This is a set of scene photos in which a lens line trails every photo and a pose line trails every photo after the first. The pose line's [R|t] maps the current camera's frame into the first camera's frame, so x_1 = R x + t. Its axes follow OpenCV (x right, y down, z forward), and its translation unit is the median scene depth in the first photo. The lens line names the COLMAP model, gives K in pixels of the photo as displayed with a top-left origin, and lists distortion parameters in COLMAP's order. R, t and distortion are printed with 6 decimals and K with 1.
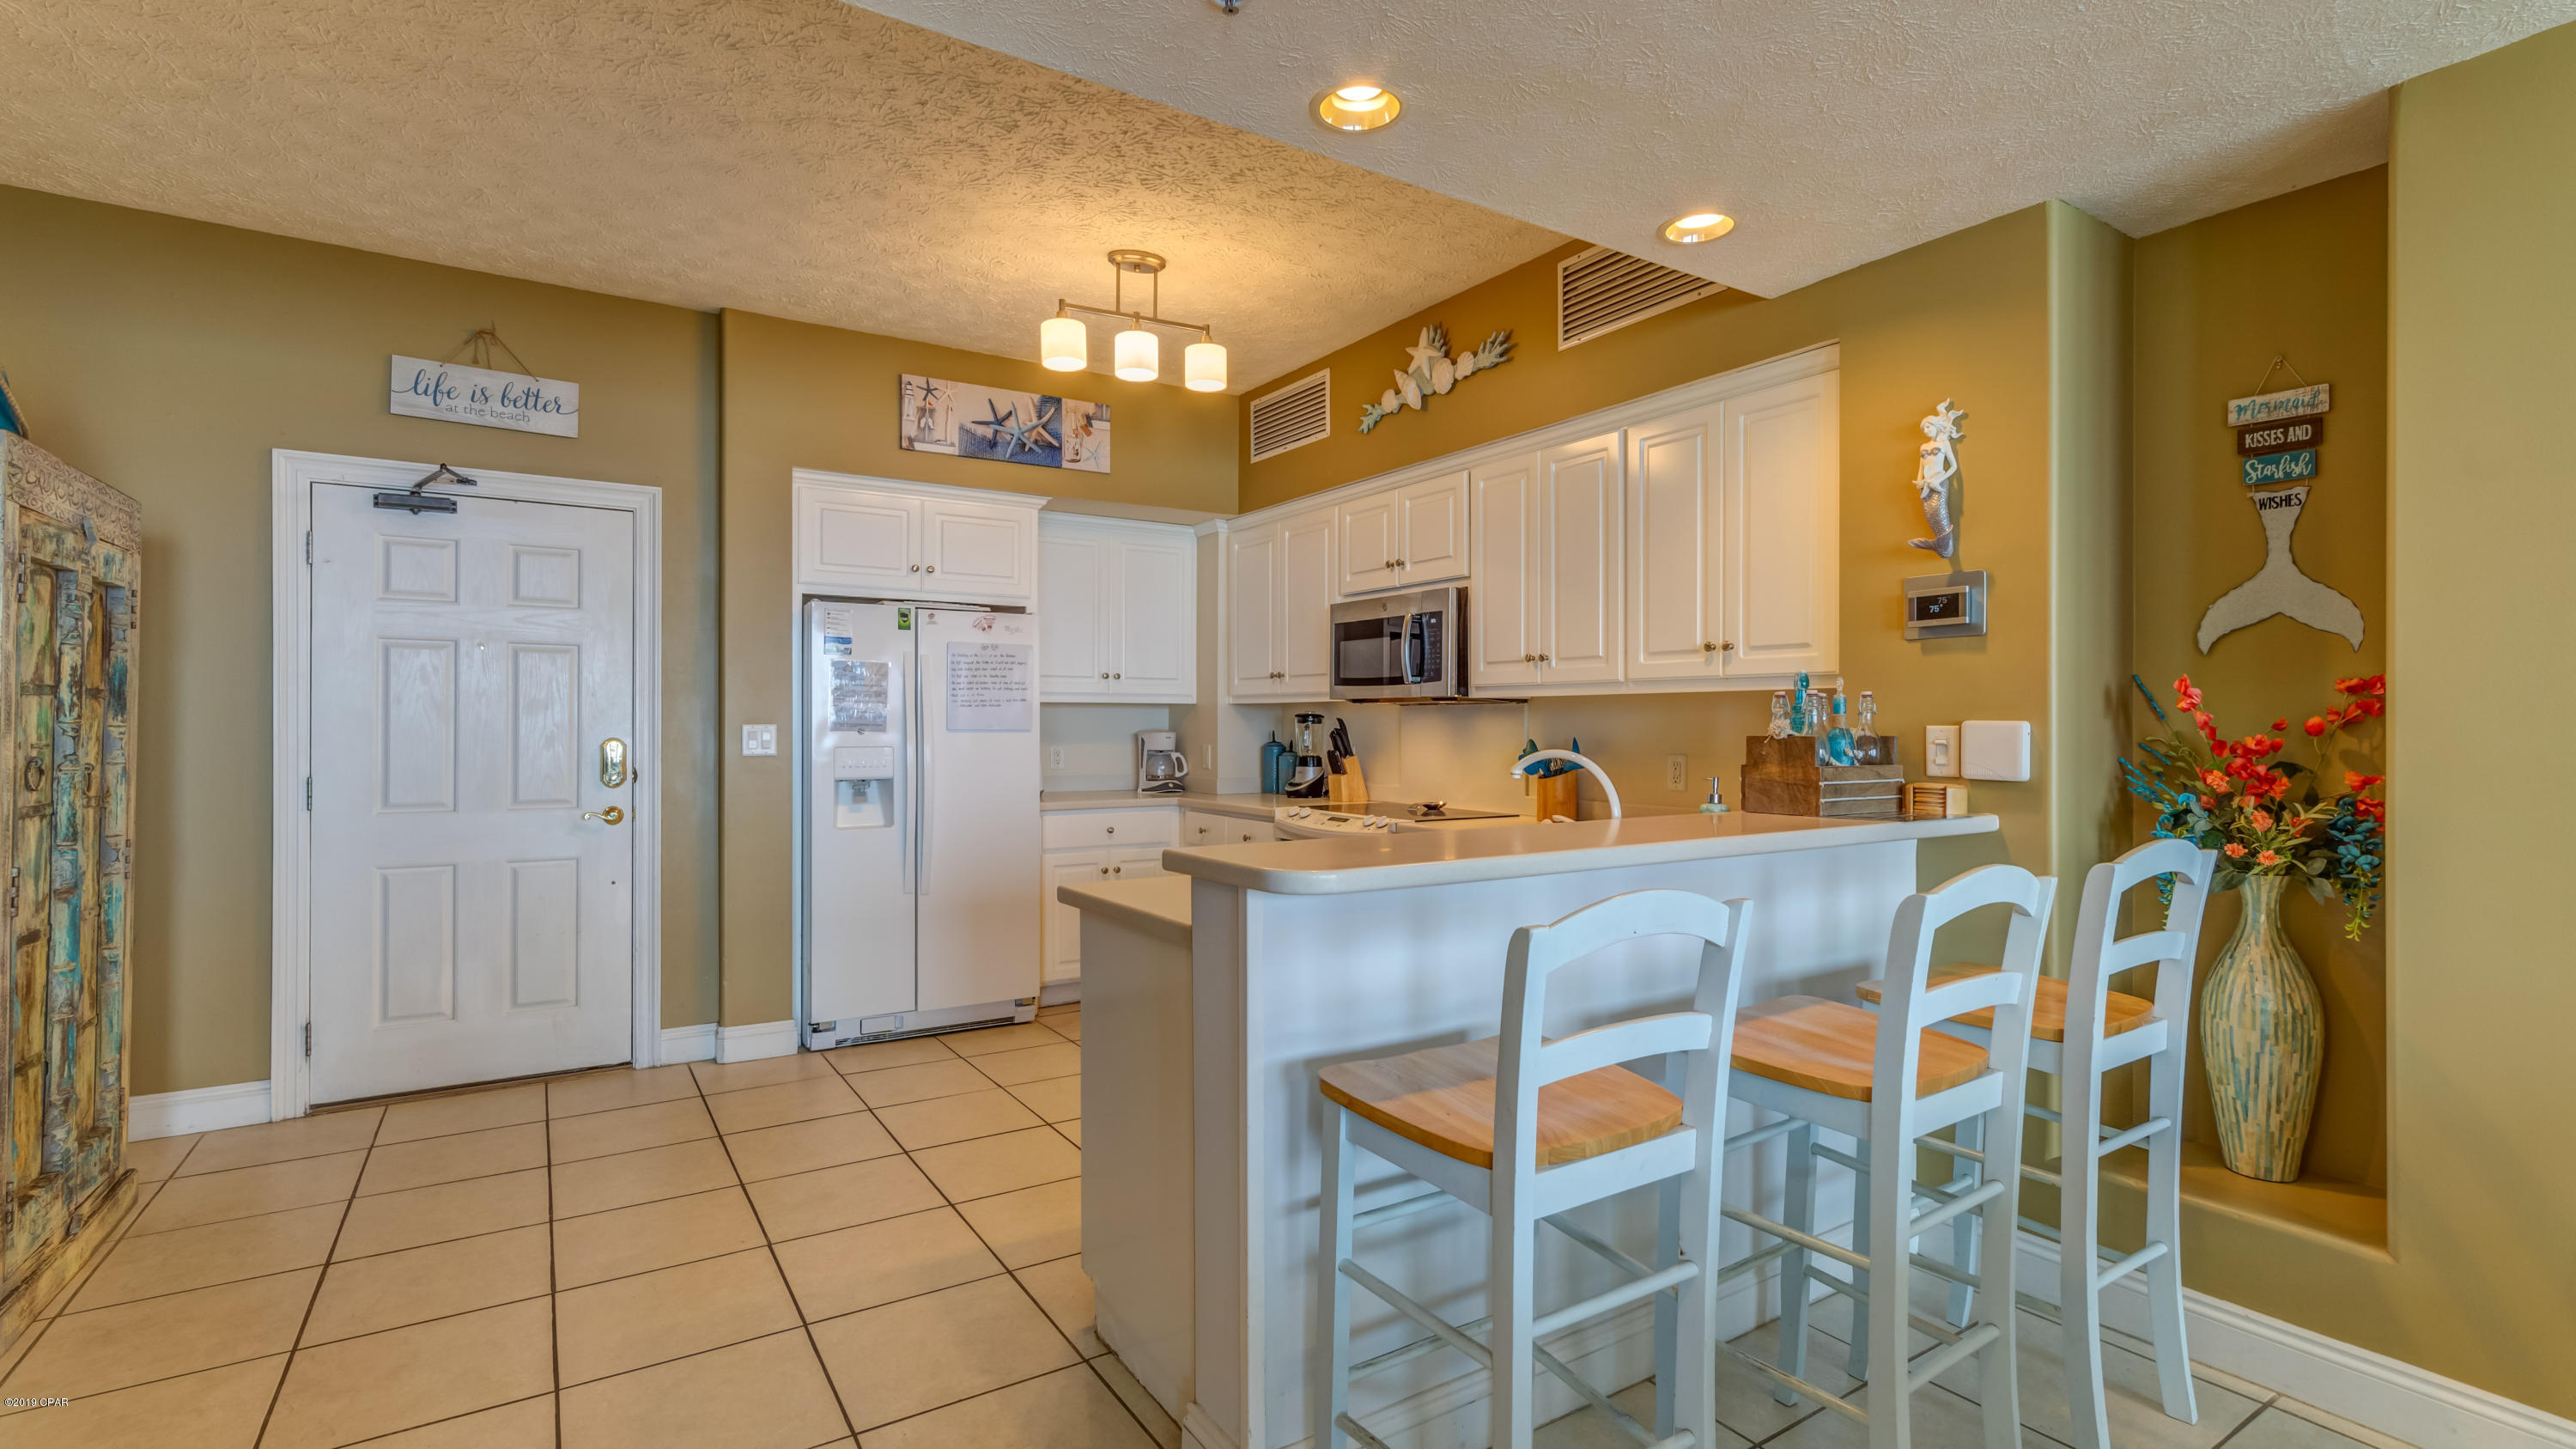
lens RADIAL K [[1145.4, 0, 1279.7], [0, 1145.4, 724.7], [0, 0, 1]] dist [-0.005846, 0.003757]
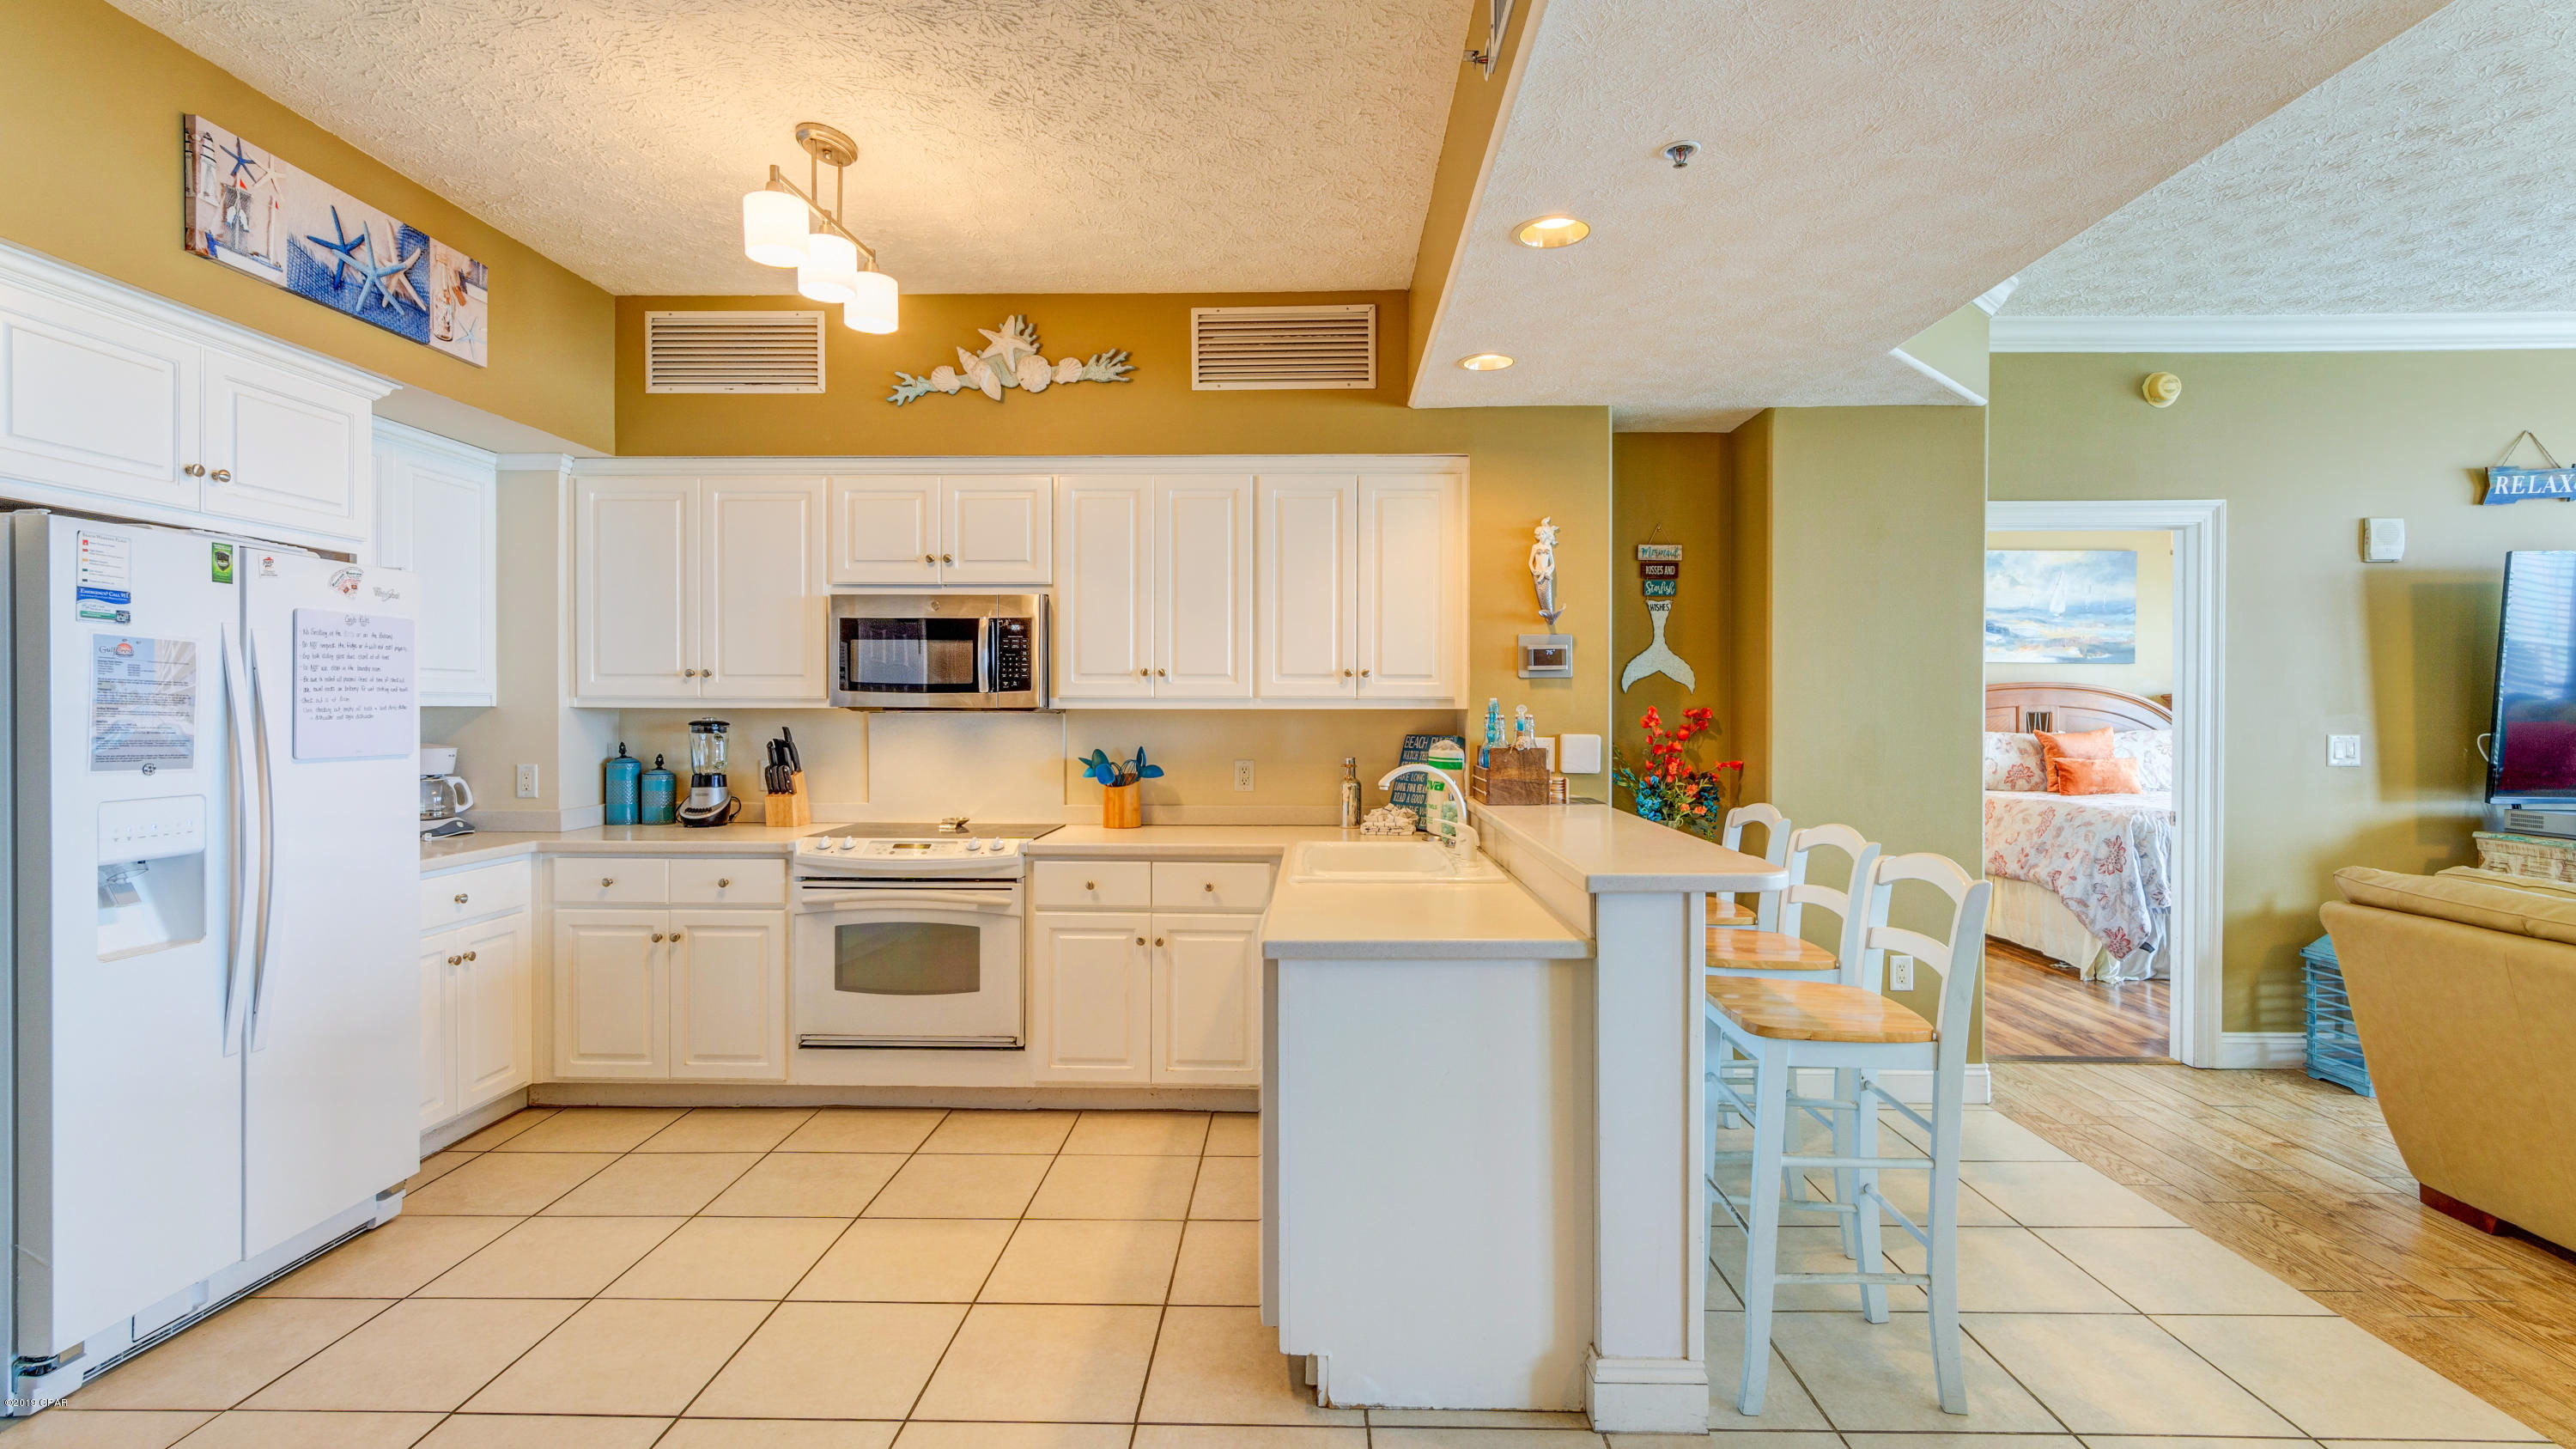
lens RADIAL K [[1145.4, 0, 1285.1], [0, 1145.4, 714.1], [0, 0, 1]] dist [-0.005846, 0.003757]
pose [[0.565314, -0.005342, 0.824858, -0.506741], [0.000255, 0.999980, 0.006301, -0.023586], [-0.824876, -0.003352, 0.565304, 0.268954]]
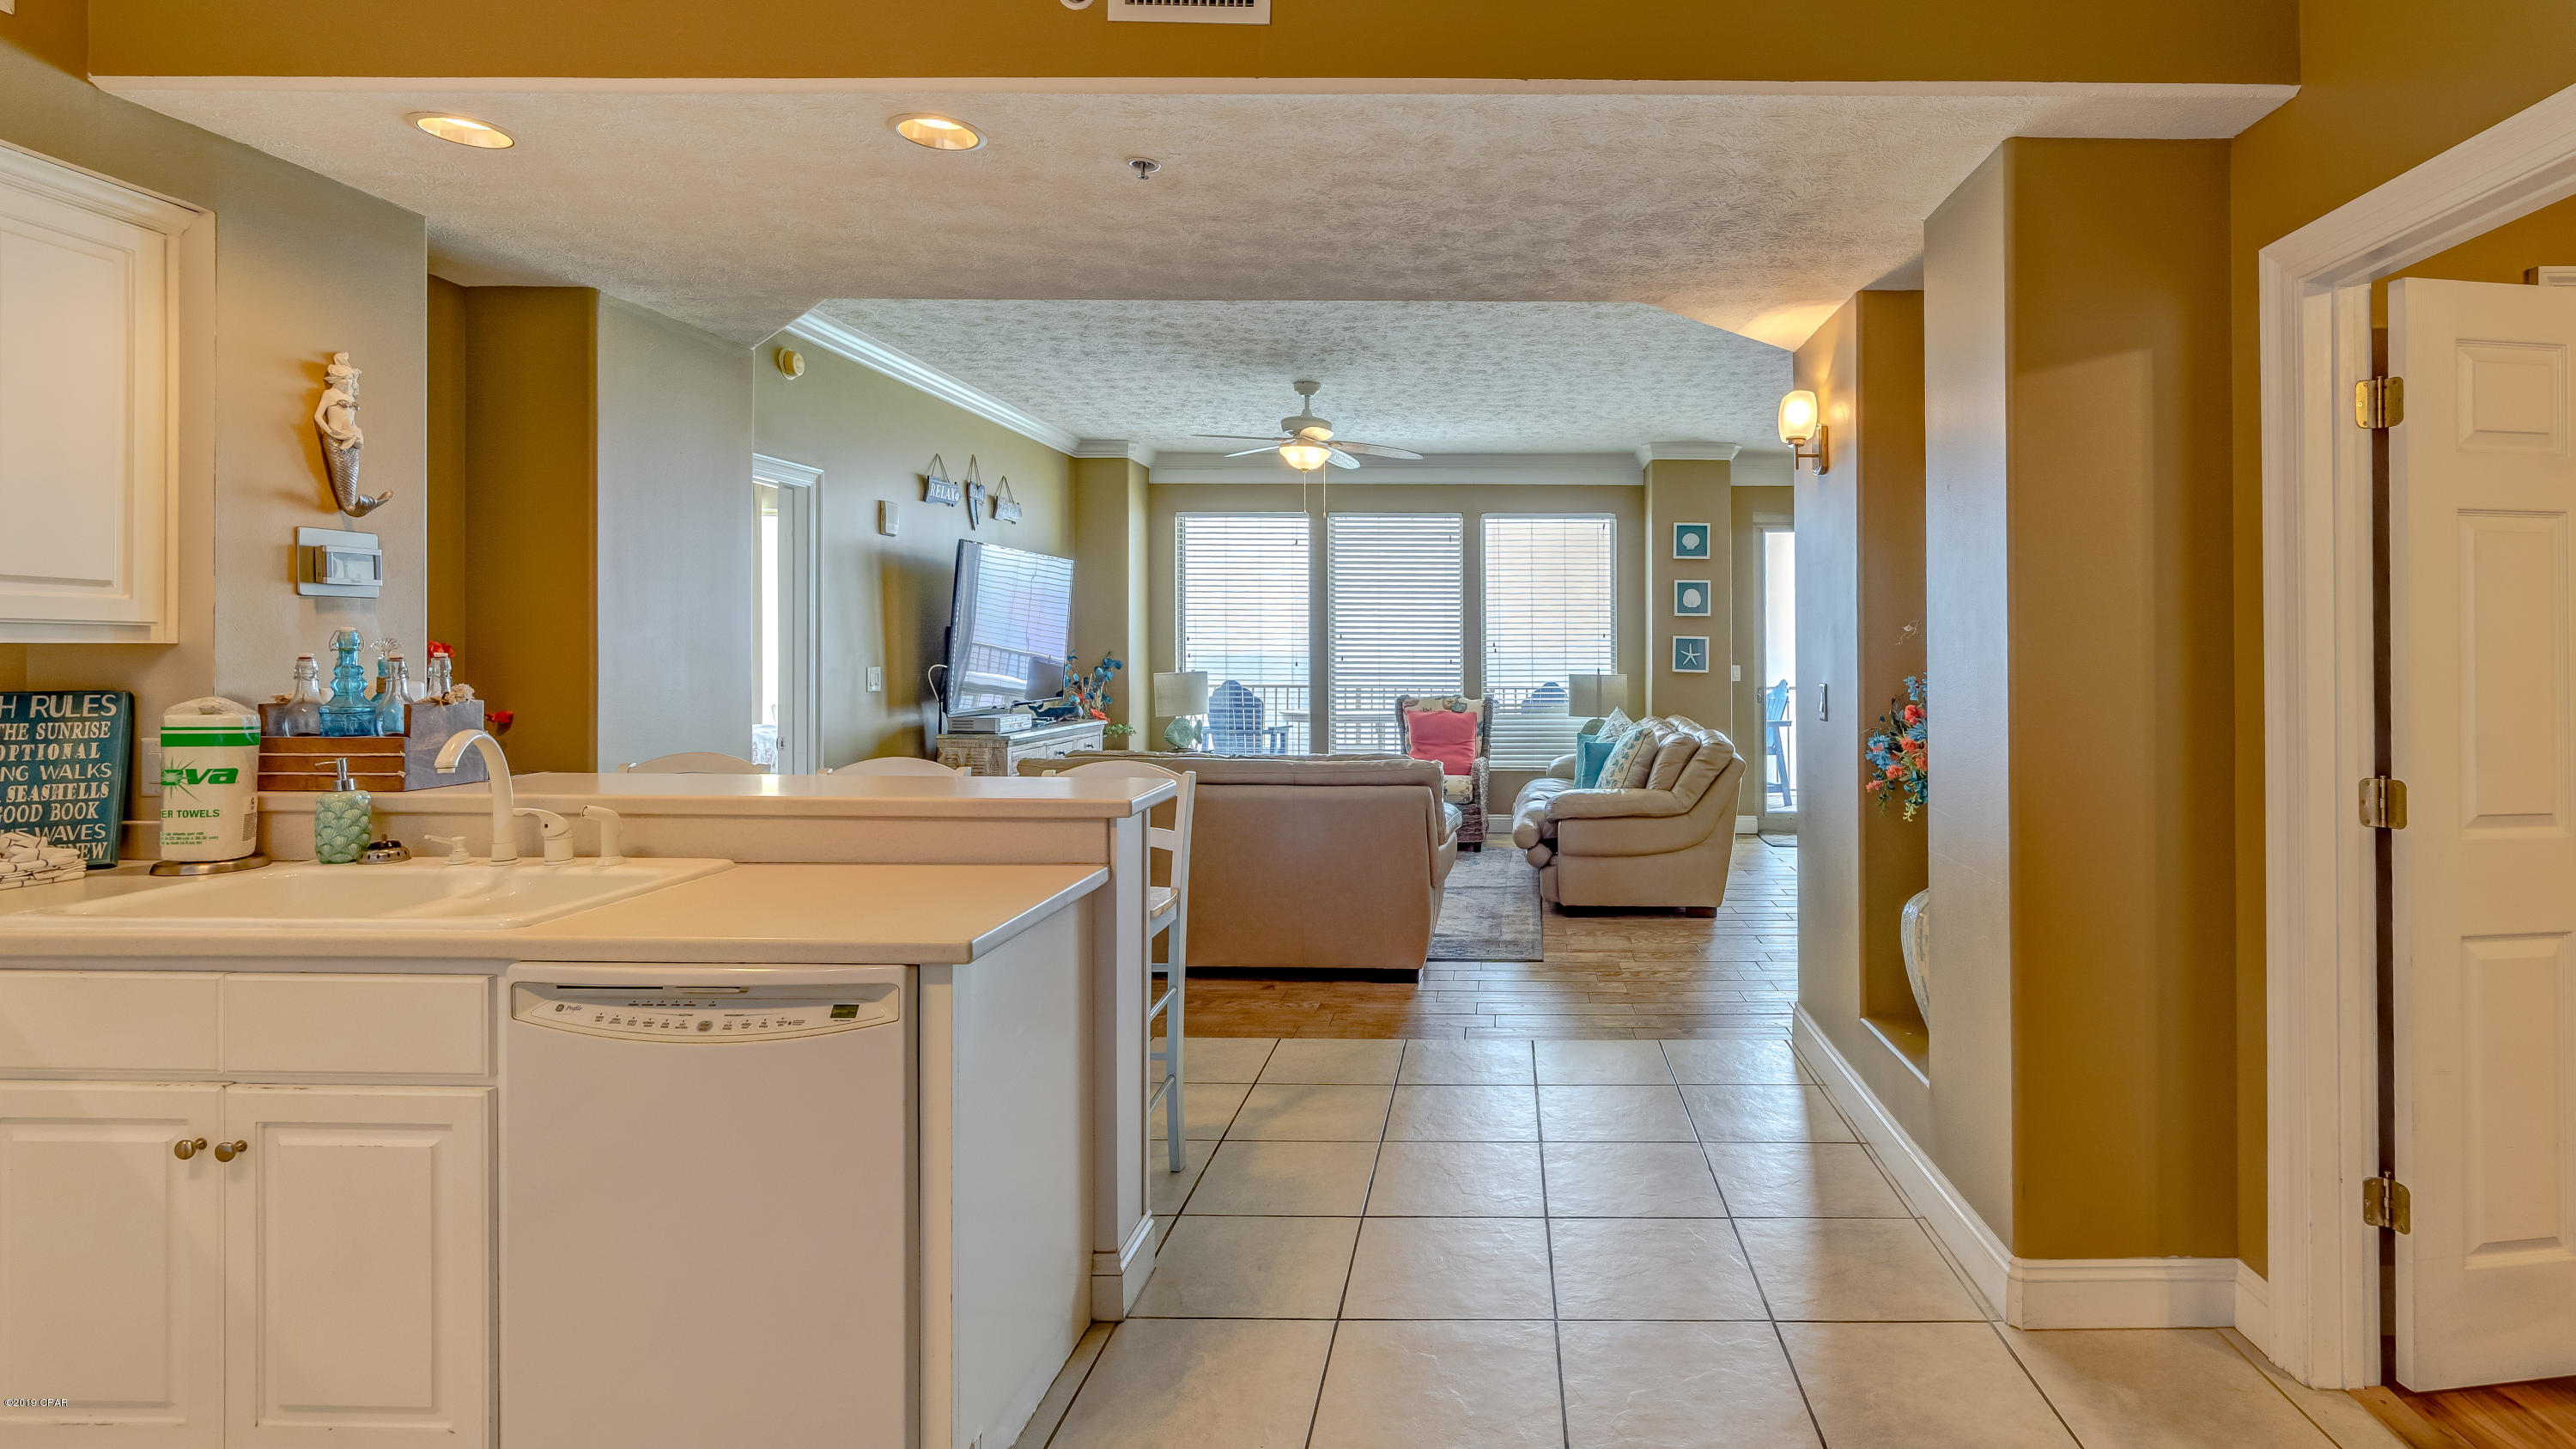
lens RADIAL K [[1194.8, 0, 1490.4], [0, 1194.8, 639.2], [0, 0, 1]] dist [0.003429, 0.000063]
pose [[-0.831657, 0.000142, 0.555290, -0.482102], [-0.005572, 0.999947, -0.008601, -0.022855], [-0.555262, -0.010247, -0.831612, 0.793546]]
